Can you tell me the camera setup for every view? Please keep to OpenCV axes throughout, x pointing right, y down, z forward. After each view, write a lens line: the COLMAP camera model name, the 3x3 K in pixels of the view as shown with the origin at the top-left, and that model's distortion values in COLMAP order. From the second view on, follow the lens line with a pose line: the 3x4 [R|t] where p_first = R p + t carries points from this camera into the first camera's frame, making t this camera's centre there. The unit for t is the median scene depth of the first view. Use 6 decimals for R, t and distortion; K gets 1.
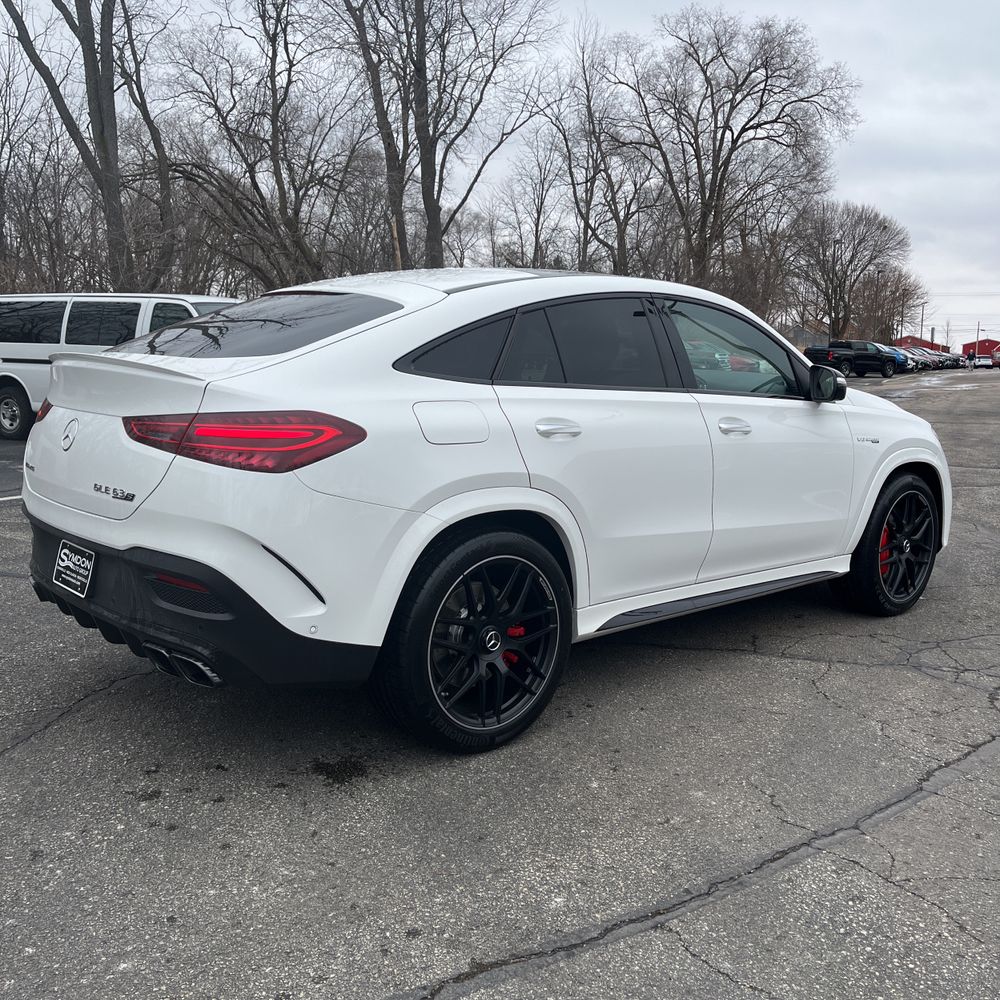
lens RADIAL K [[992.7, 0, 489.2], [0, 992.7, 497.9], [0, 0, 1]] dist [0.032834, -0.027663]
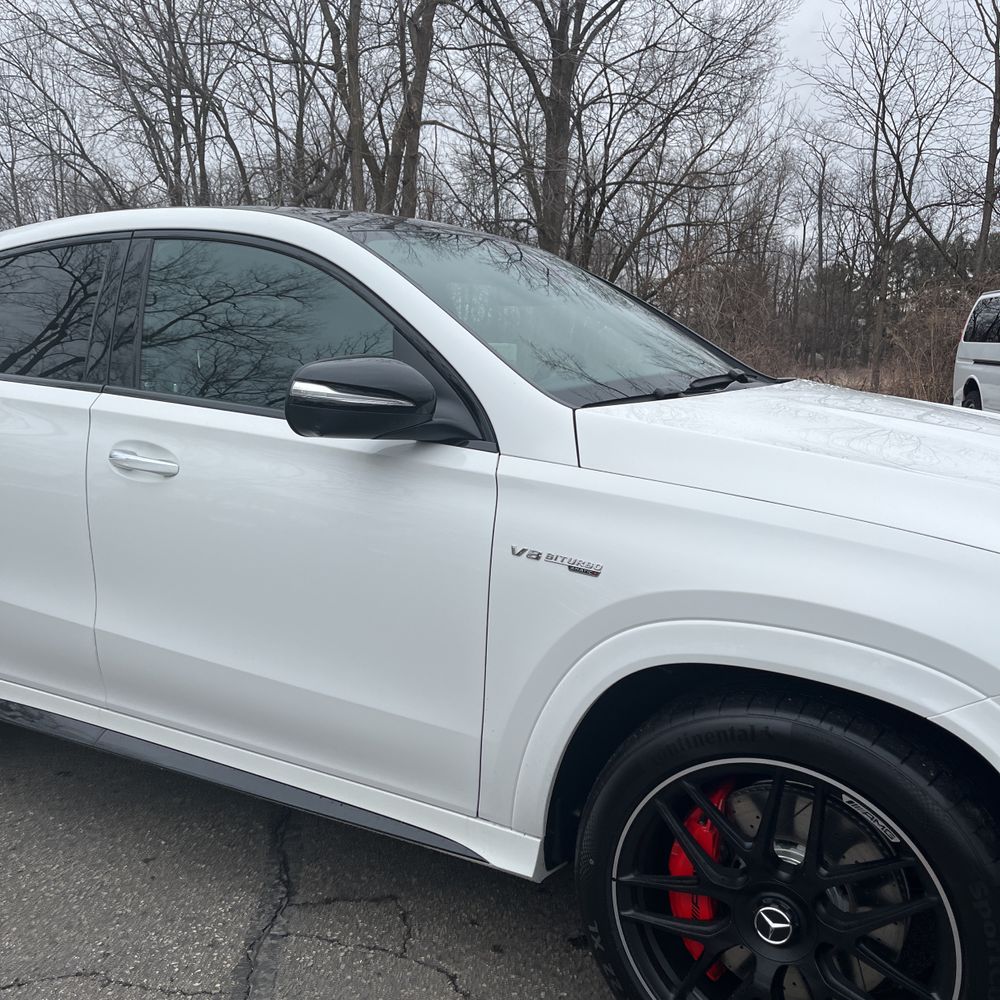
lens RADIAL K [[996.6, 0, 511.3], [0, 996.6, 505.5], [0, 0, 1]] dist [0.034605, -0.035989]
pose [[0.353415, 0.145794, -0.924036, 0.130810], [-0.146723, 0.984194, 0.099169, -0.020591], [0.923889, 0.100530, 0.369220, 0.154397]]
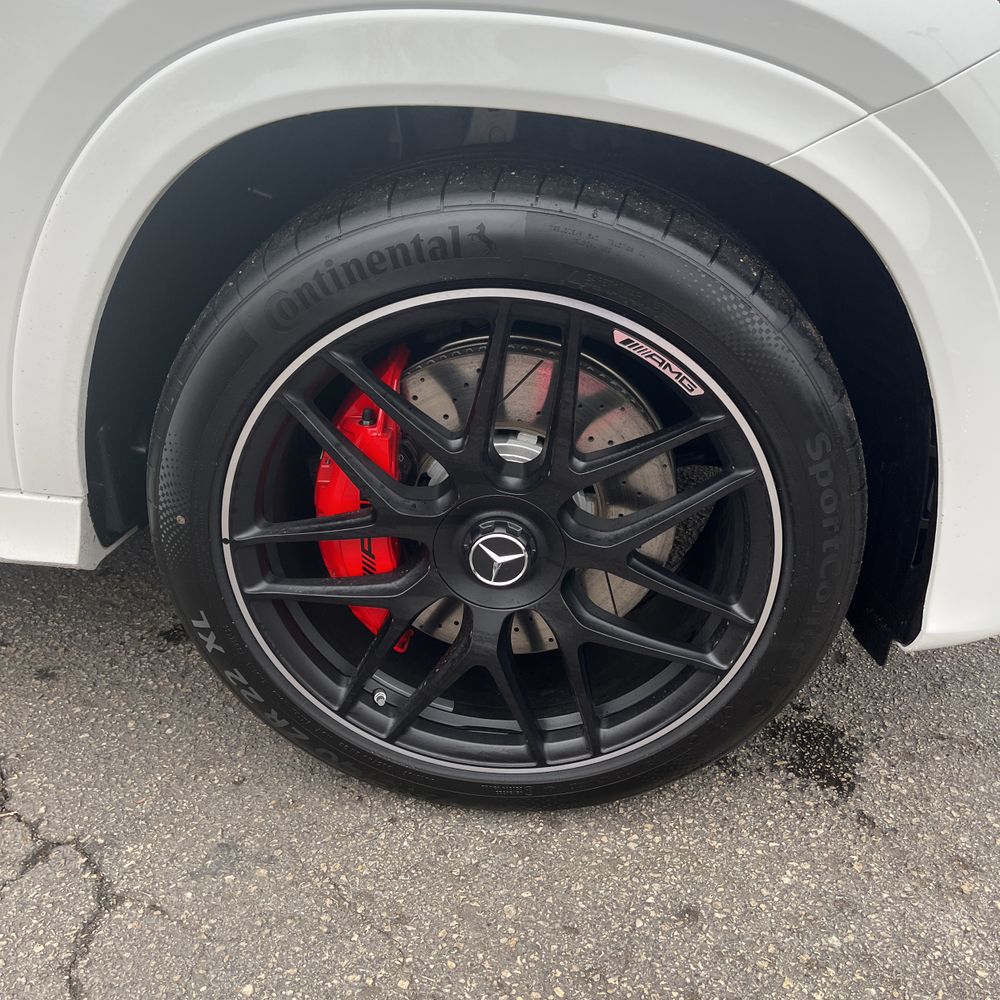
lens RADIAL K [[996.6, 0, 511.3], [0, 996.6, 505.5], [0, 0, 1]] dist [0.034605, -0.035989]
pose [[0.719257, 0.355734, -0.596761, 0.105105], [-0.140055, 0.915572, 0.376977, -0.007499], [0.680481, -0.187564, 0.708354, 0.168628]]
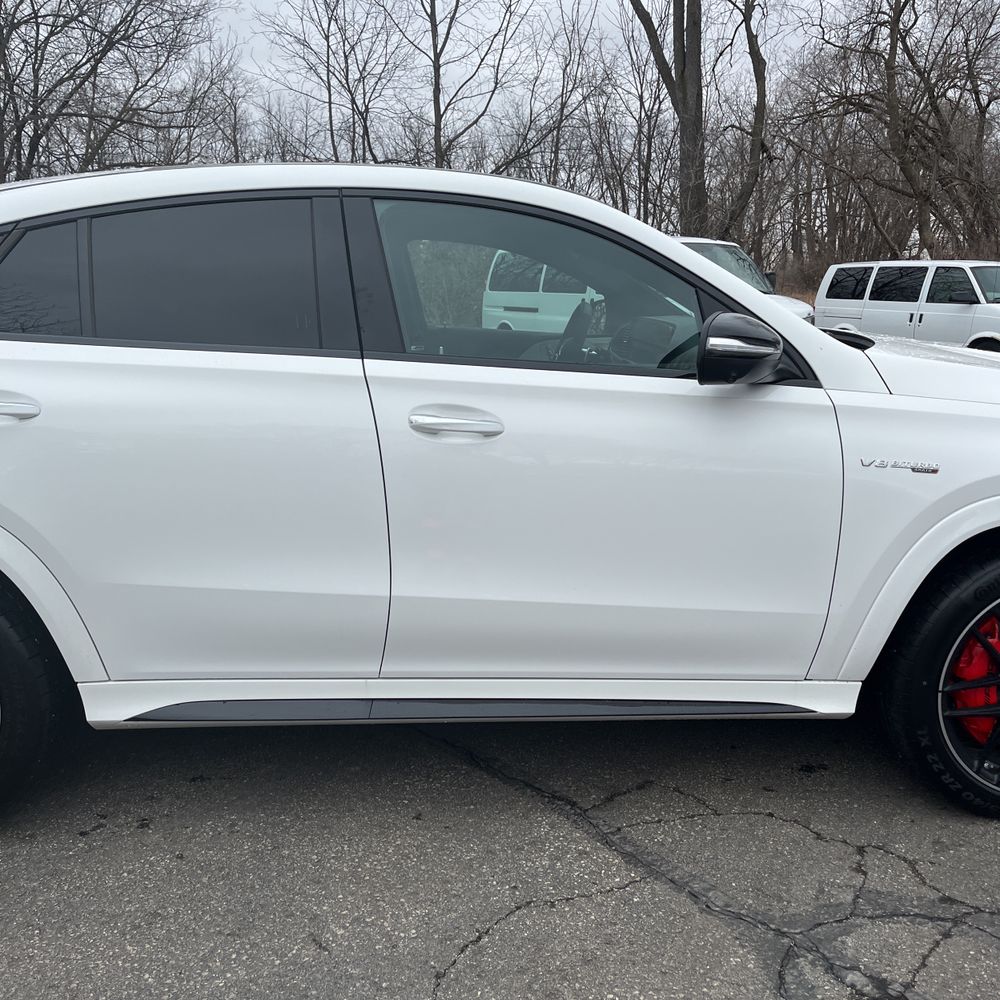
lens RADIAL K [[983.2, 0, 500.1], [0, 983.2, 515.9], [0, 0, 1]] dist [0.081939, -0.114649]
pose [[0.788892, 0.124897, -0.601706, 0.095508], [-0.083418, 0.991830, 0.096508, -0.011703], [0.608844, -0.025941, 0.792866, 0.089409]]
